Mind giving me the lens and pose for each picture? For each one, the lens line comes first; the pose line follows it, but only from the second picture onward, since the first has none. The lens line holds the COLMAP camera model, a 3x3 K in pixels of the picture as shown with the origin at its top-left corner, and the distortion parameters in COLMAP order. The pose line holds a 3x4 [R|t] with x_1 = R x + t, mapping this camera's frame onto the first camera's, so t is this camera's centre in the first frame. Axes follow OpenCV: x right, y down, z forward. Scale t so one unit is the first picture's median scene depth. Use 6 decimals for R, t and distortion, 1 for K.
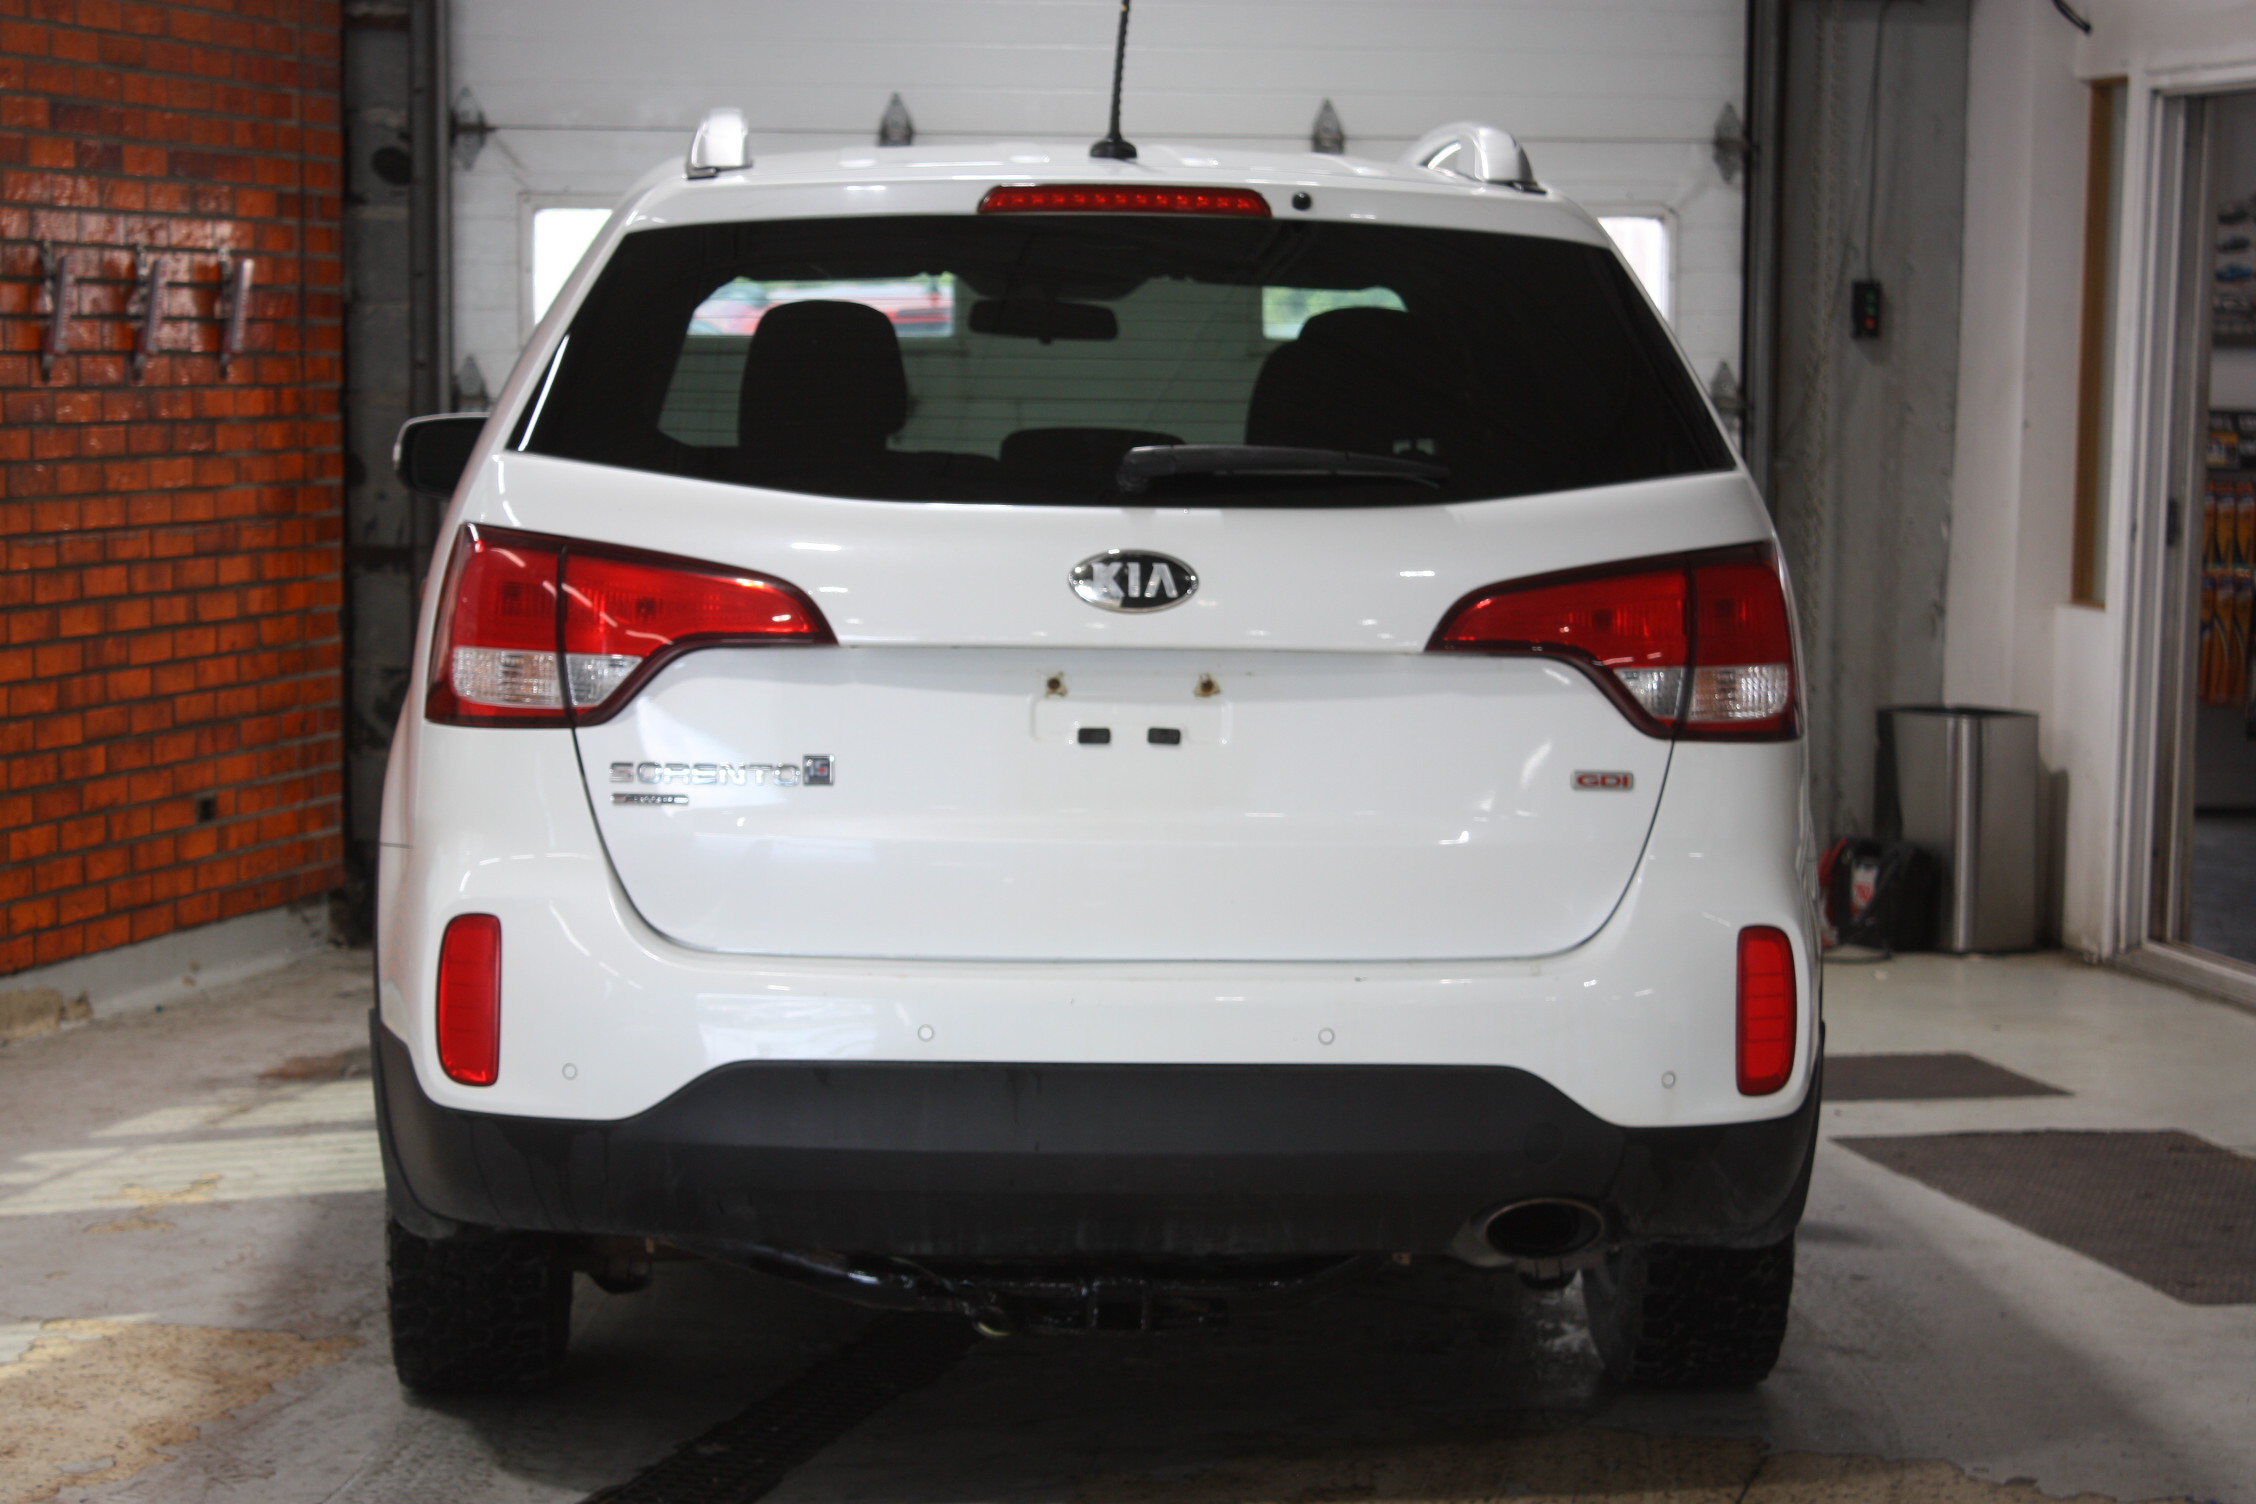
lens RADIAL K [[5102.4, 0, 1105.6], [0, 5102.4, 751.0], [0, 0, 1]] dist [0.079169, 0.000000]
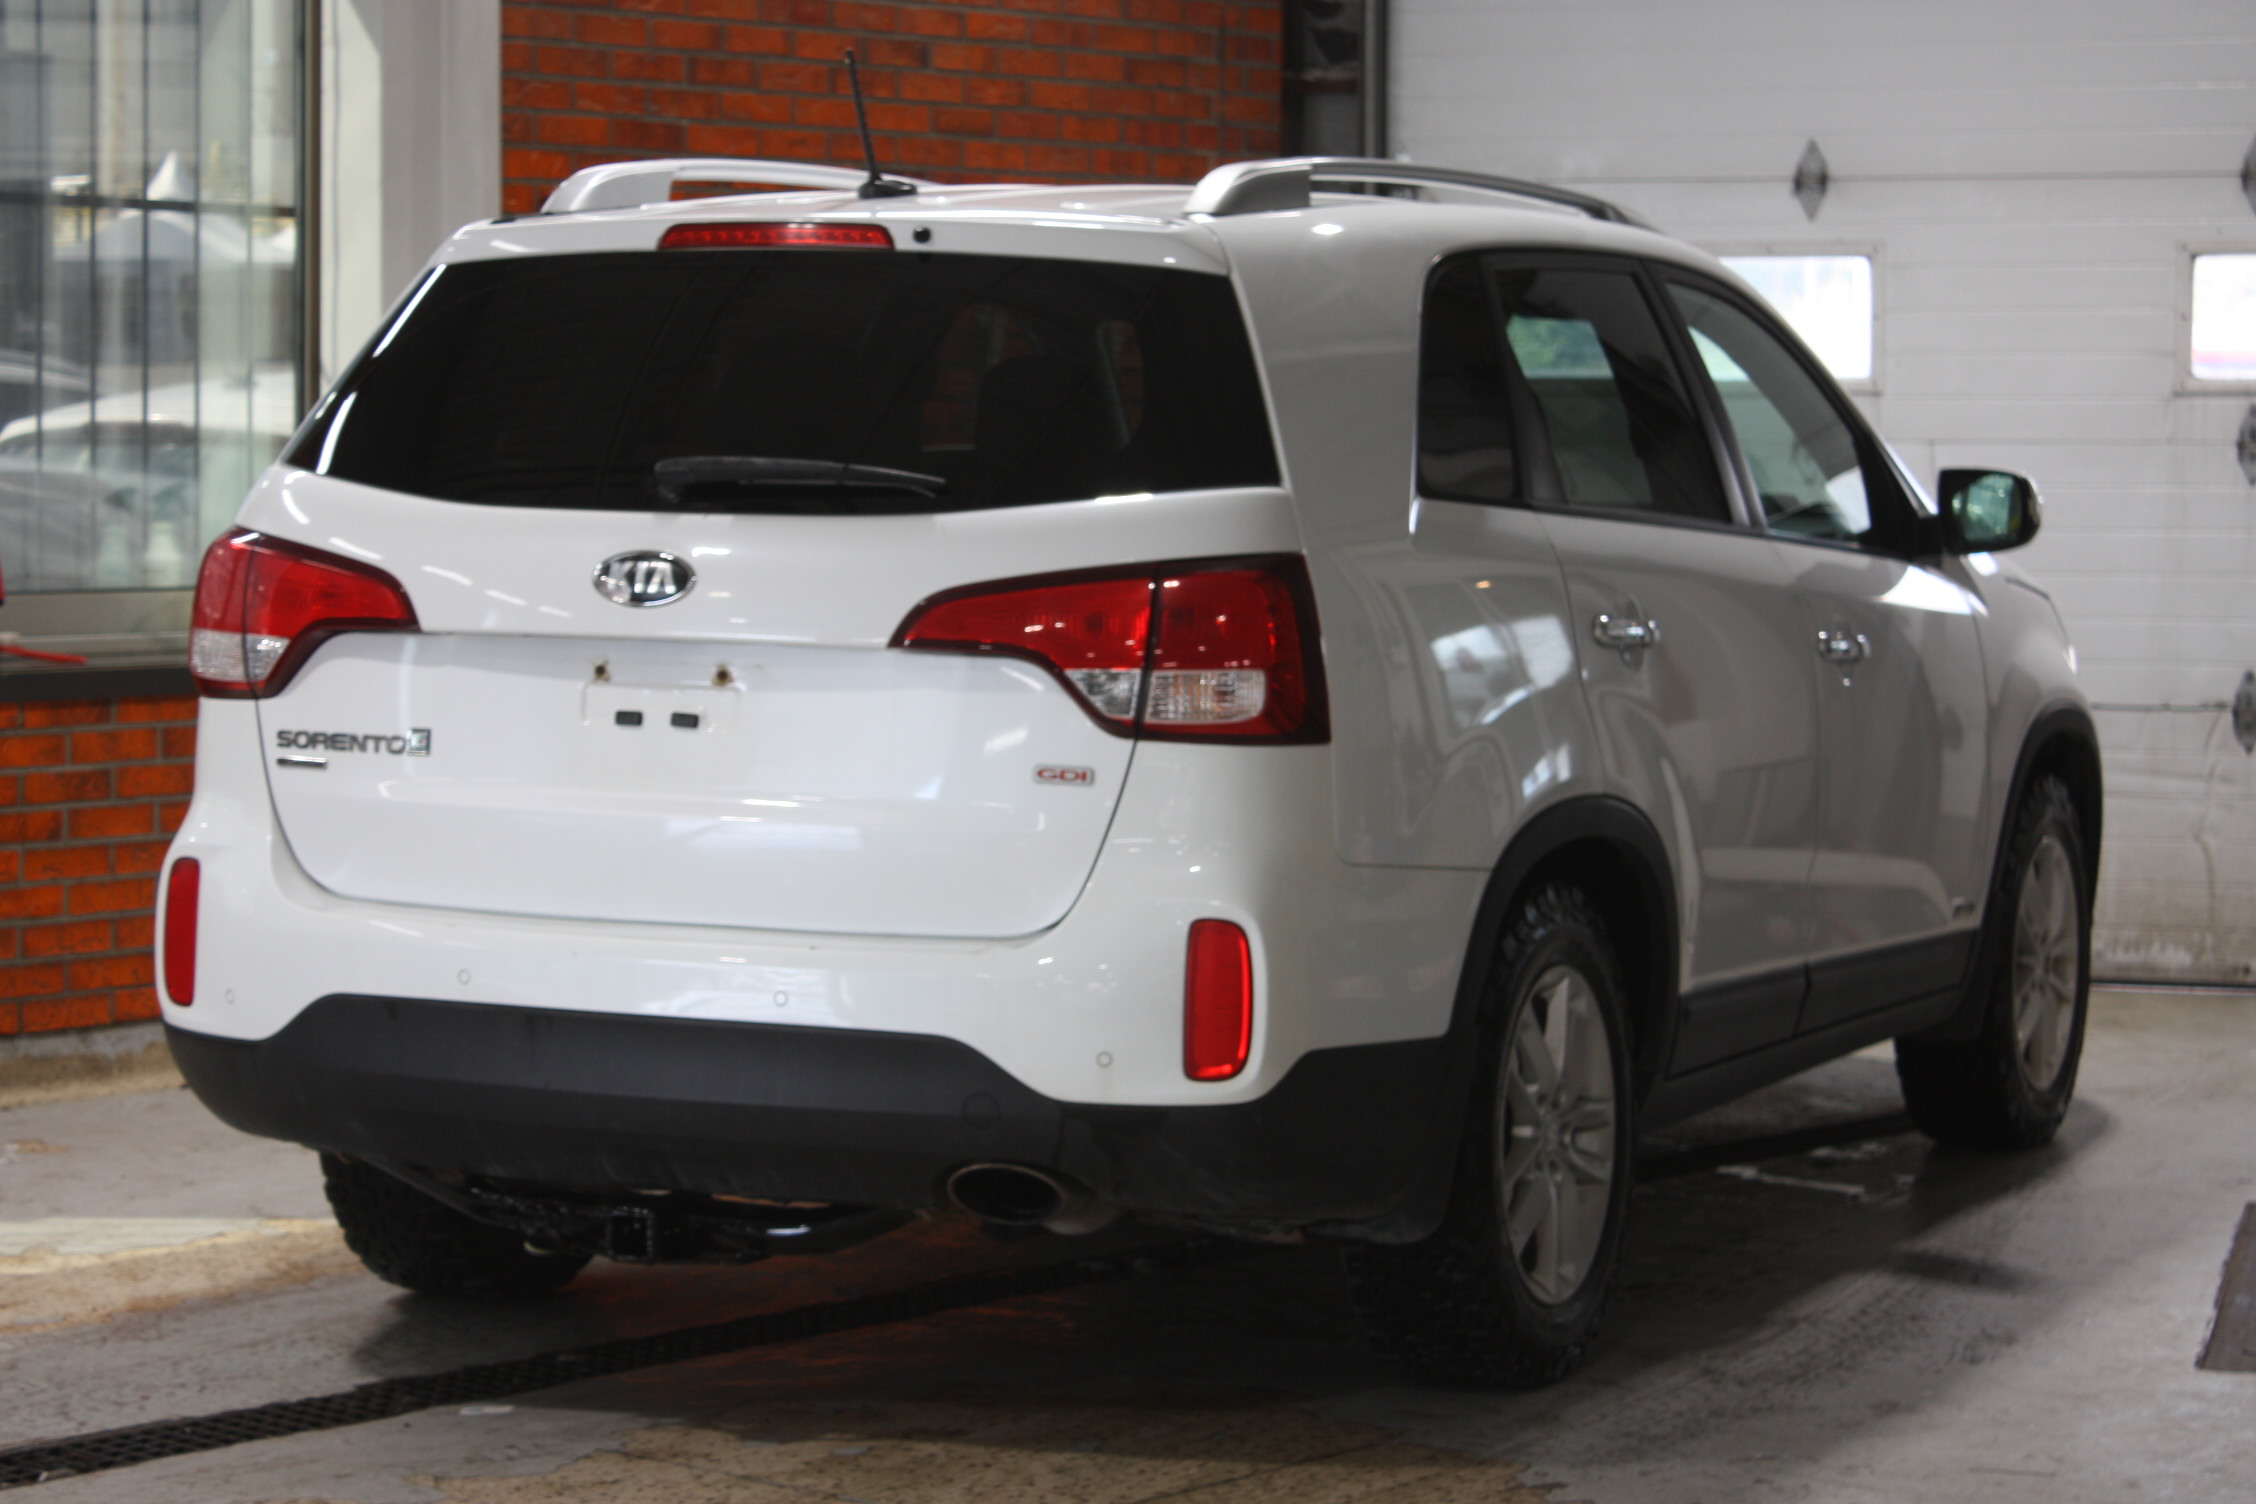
lens RADIAL K [[5102.4, 0, 1131.9], [0, 5102.4, 746.5], [0, 0, 1]] dist [0.079169, 0.000000]
pose [[0.895507, 0.030203, -0.444022, 0.583417], [-0.036392, 0.999323, -0.005420, 0.005137], [0.443557, 0.021013, 0.896000, 0.055110]]
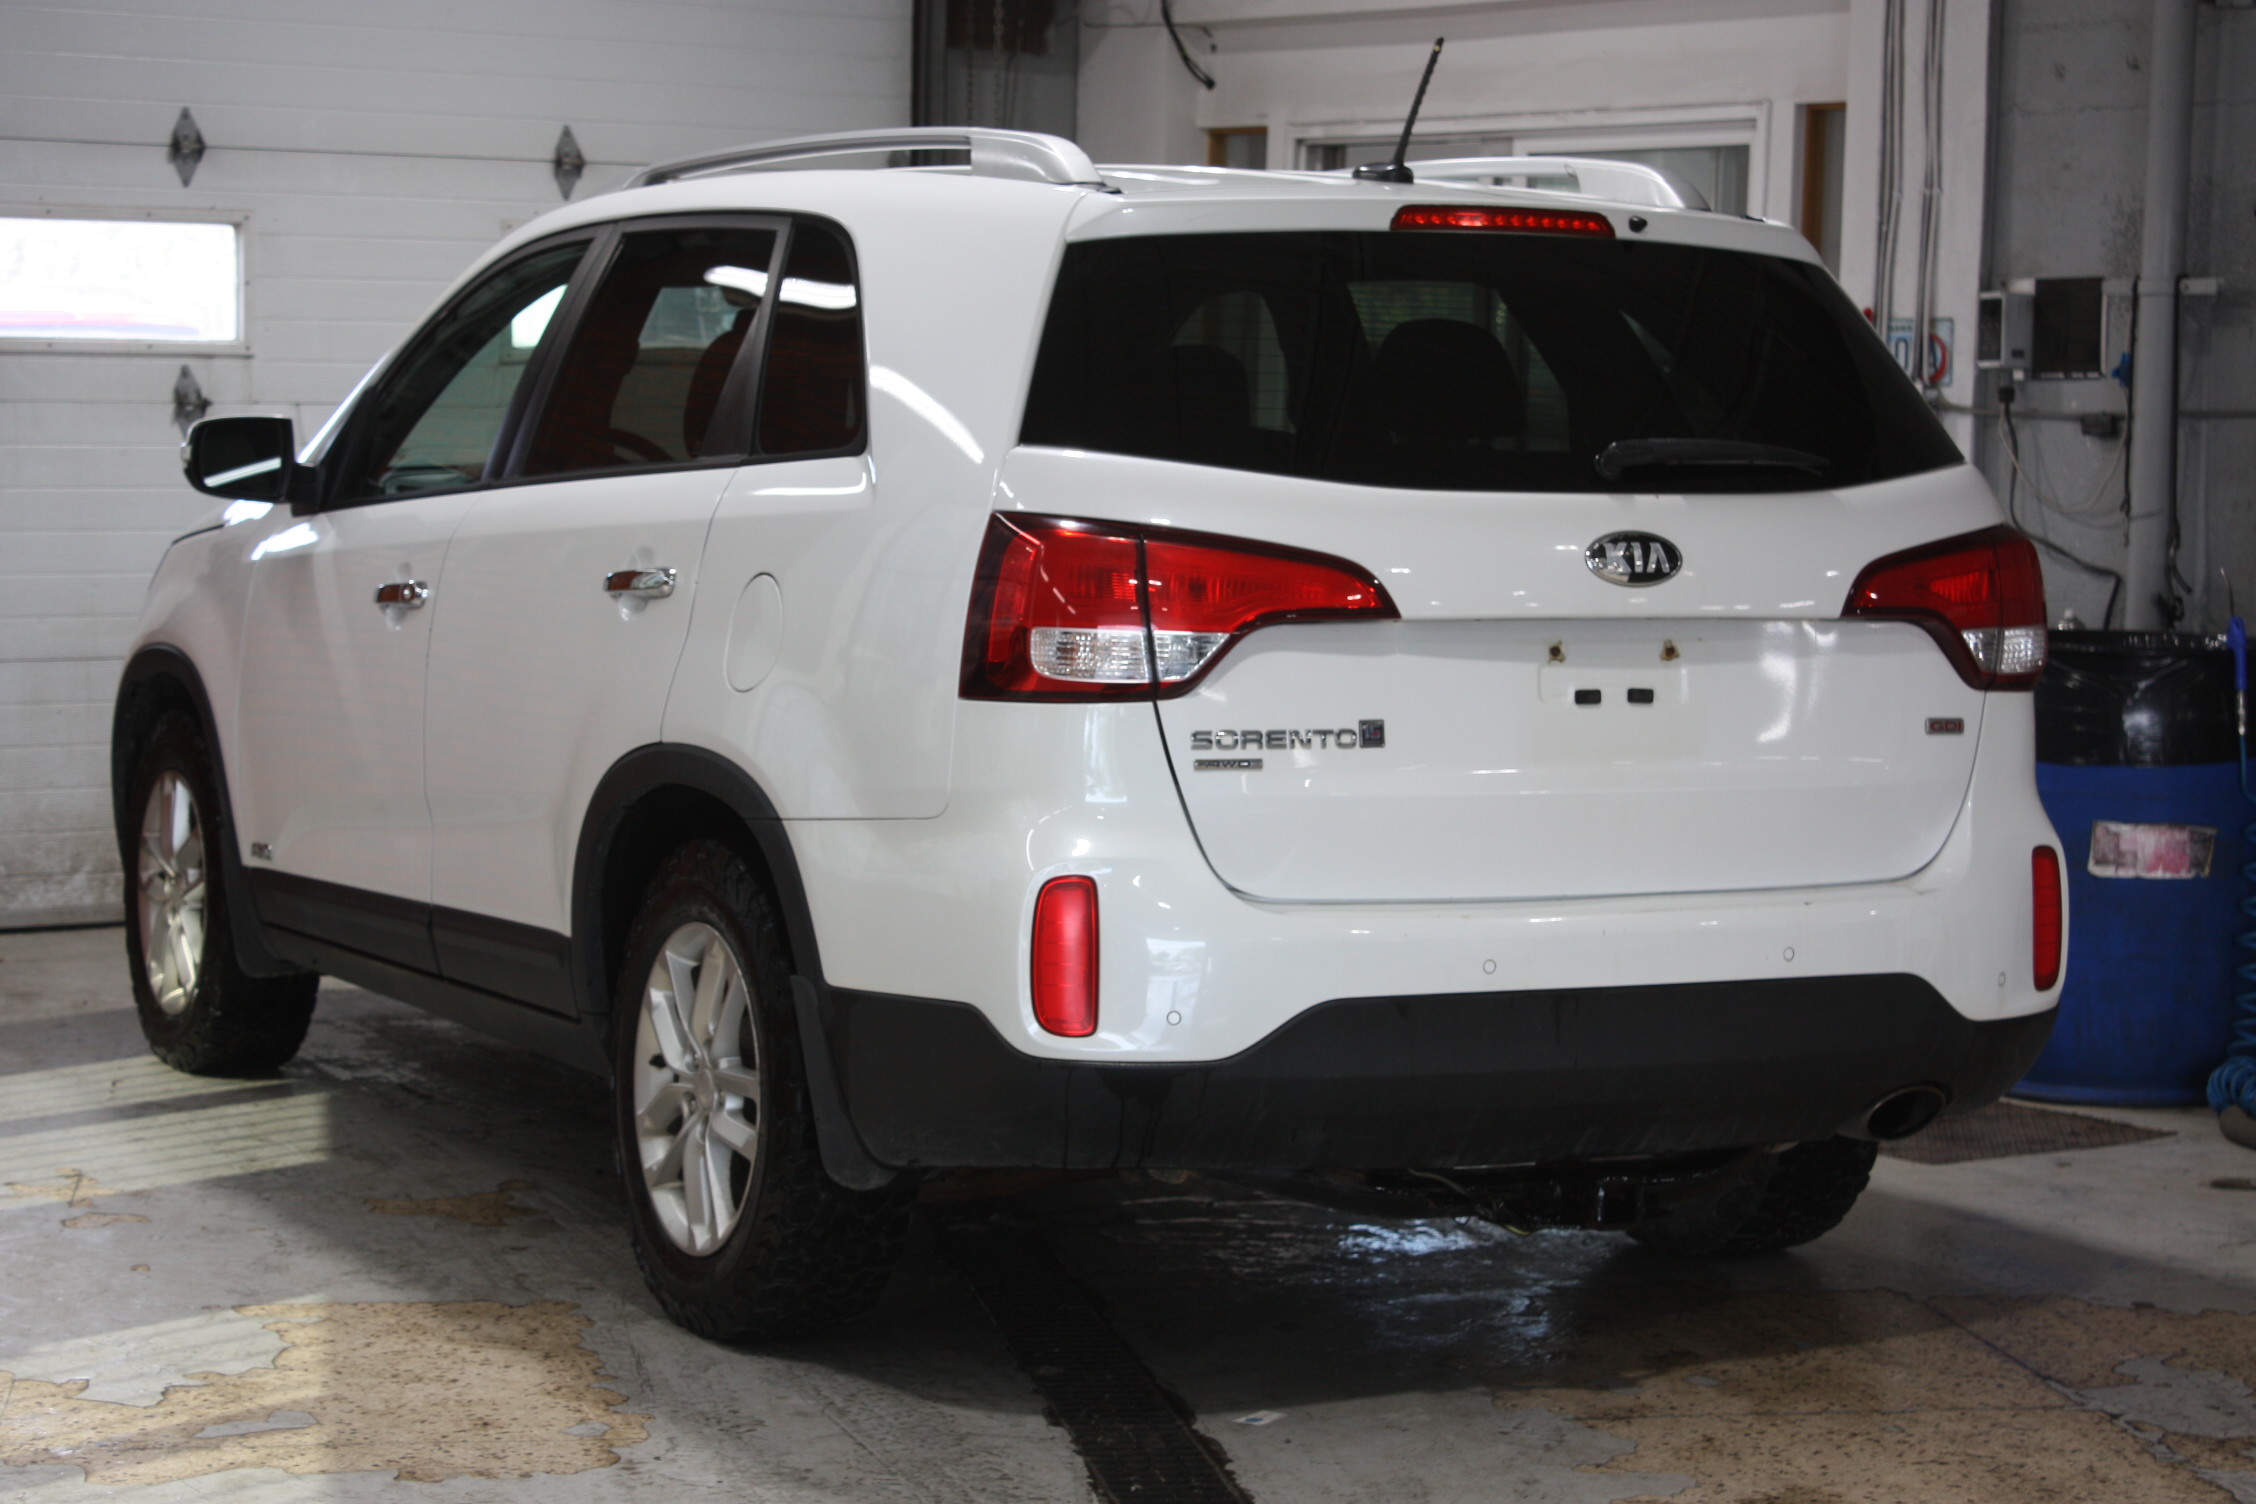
lens RADIAL K [[4760.3, 0, 1138.2], [0, 4760.3, 757.8], [0, 0, 1]] dist [0.074630, 0.000000]
pose [[0.911035, -0.027281, 0.411427, -0.520722], [0.026305, 0.999622, 0.008036, -0.000588], [-0.411490, 0.003501, 0.911407, 0.083638]]
